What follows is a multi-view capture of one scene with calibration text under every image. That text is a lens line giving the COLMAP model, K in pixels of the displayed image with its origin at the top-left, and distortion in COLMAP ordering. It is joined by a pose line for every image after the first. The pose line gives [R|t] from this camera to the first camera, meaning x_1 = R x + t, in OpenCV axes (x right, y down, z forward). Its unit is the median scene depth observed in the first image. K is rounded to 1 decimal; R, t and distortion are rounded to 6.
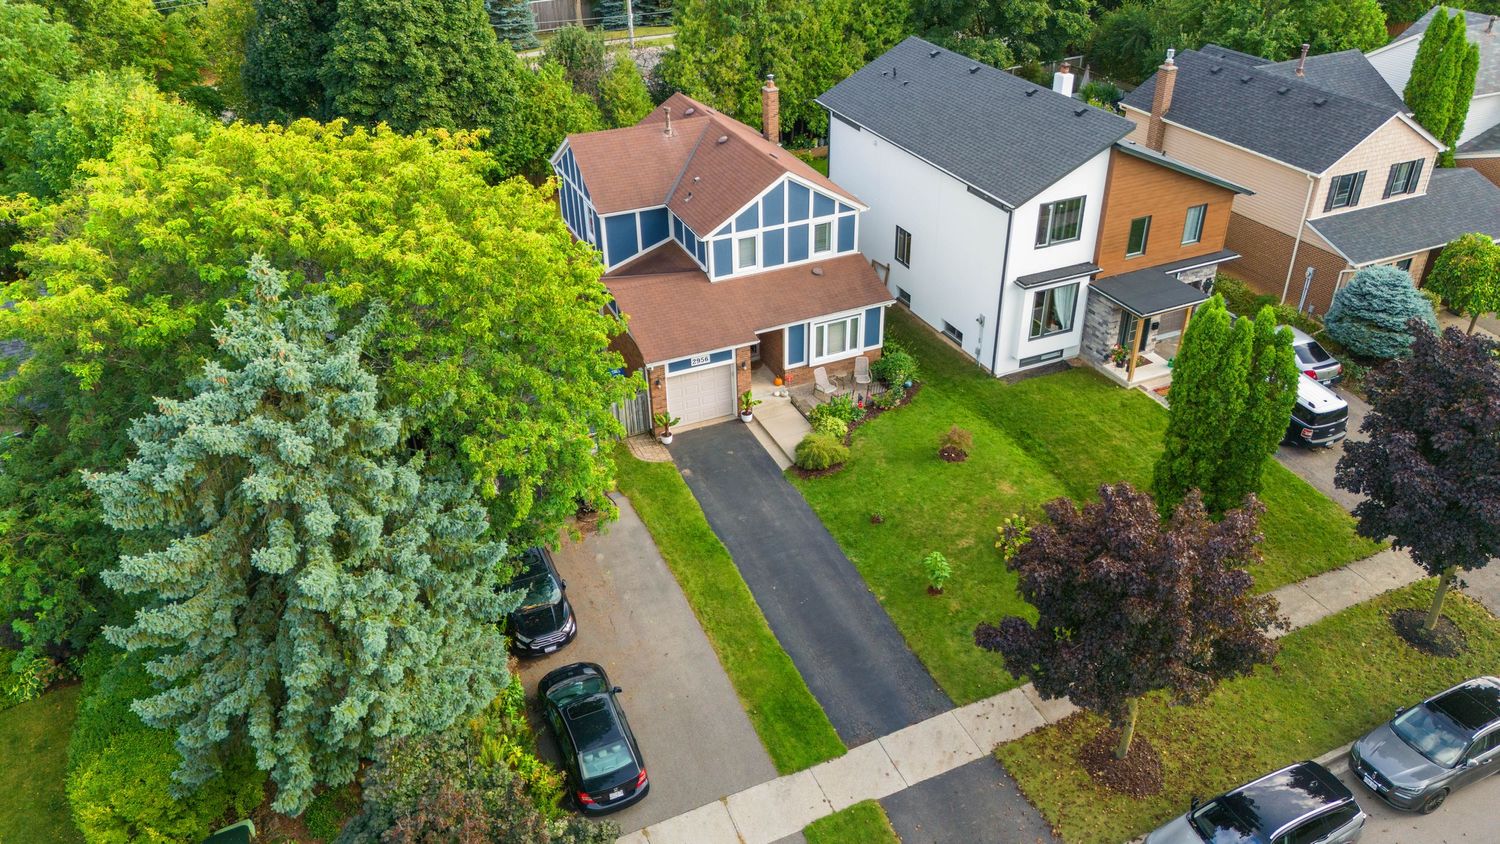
lens RADIAL K [[1076.6, 0, 756.9], [0, 1076.6, 416.7], [0, 0, 1]] dist [0.053296, -0.052144]
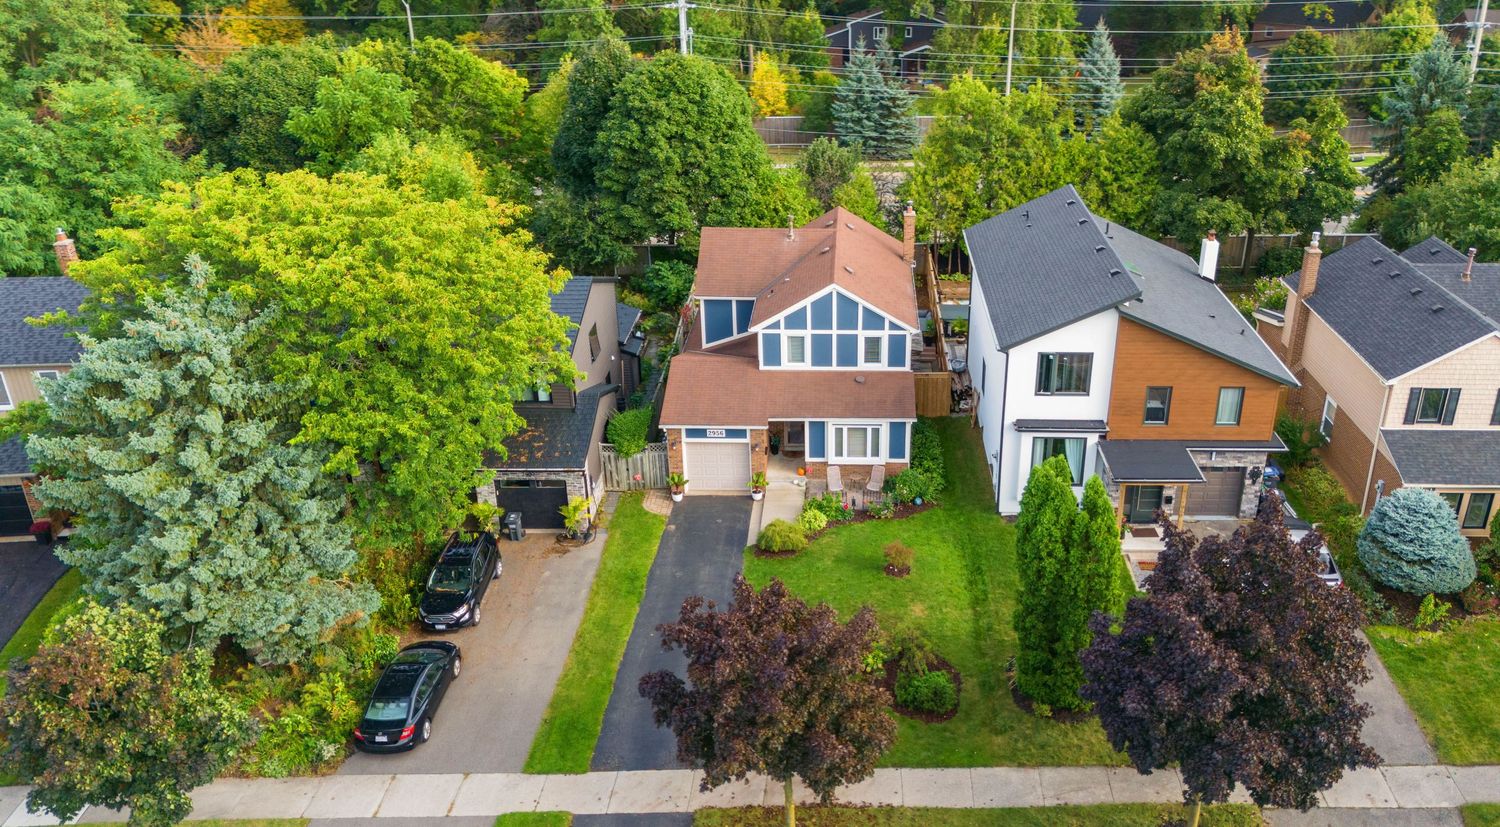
lens RADIAL K [[1134.7, 0, 863.4], [0, 1134.7, 416.8], [0, 0, 1]] dist [0.052865, -0.032205]
pose [[0.918173, 0.197242, -0.343590, 0.458846], [-0.233717, 0.969941, -0.067753, -0.023596], [0.319898, 0.142512, 0.936673, -0.048276]]
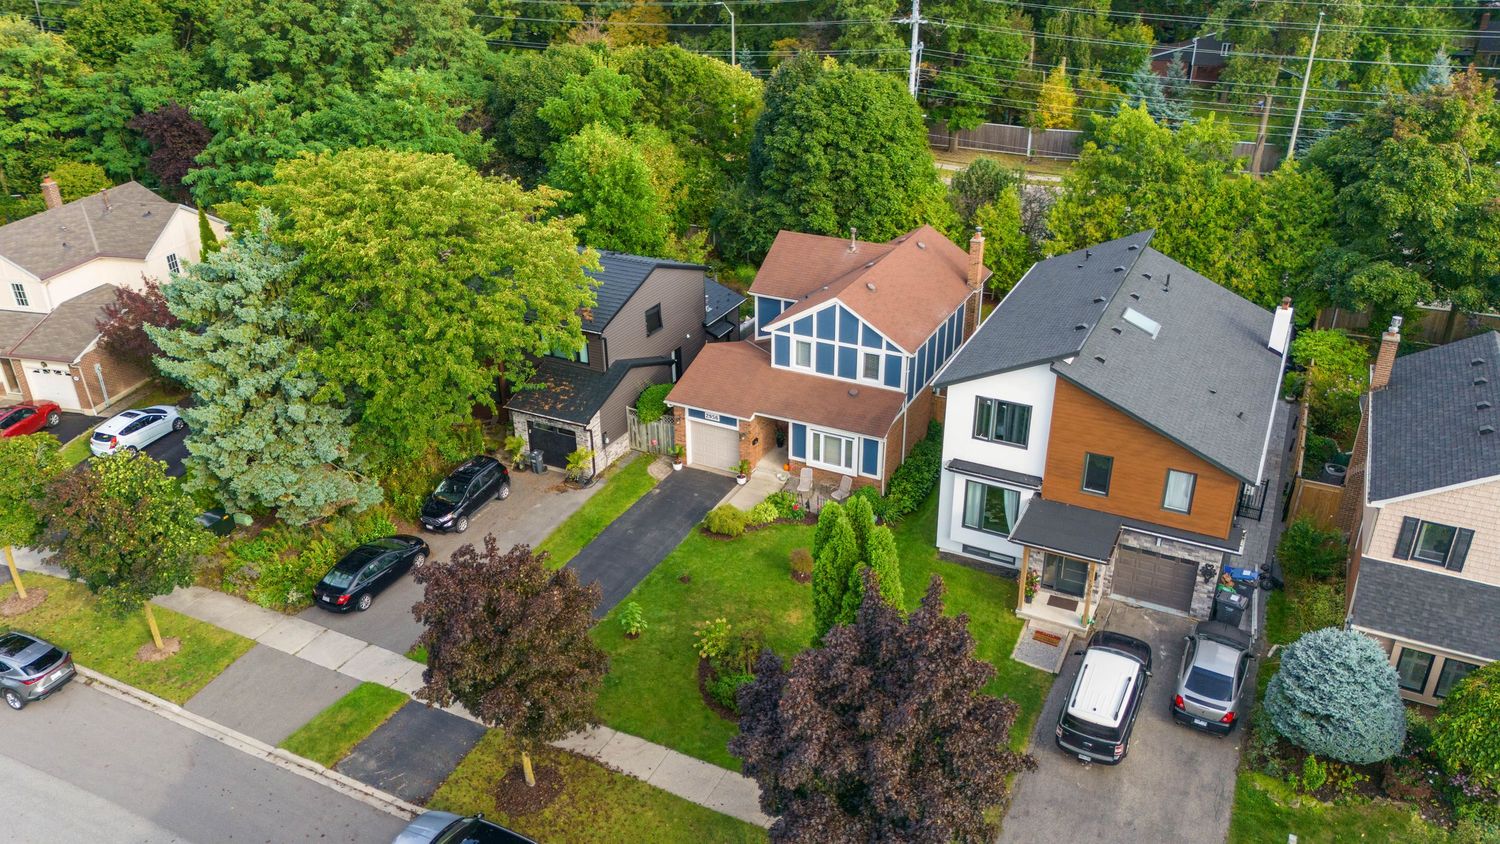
lens RADIAL K [[1055.7, 0, 753.2], [0, 1055.7, 419.7], [0, 0, 1]] dist [0.057121, -0.051496]
pose [[0.639187, 0.358710, -0.680270, 0.752267], [-0.409200, 0.907581, 0.094085, -0.171328], [0.651149, 0.218228, 0.726898, 0.146828]]
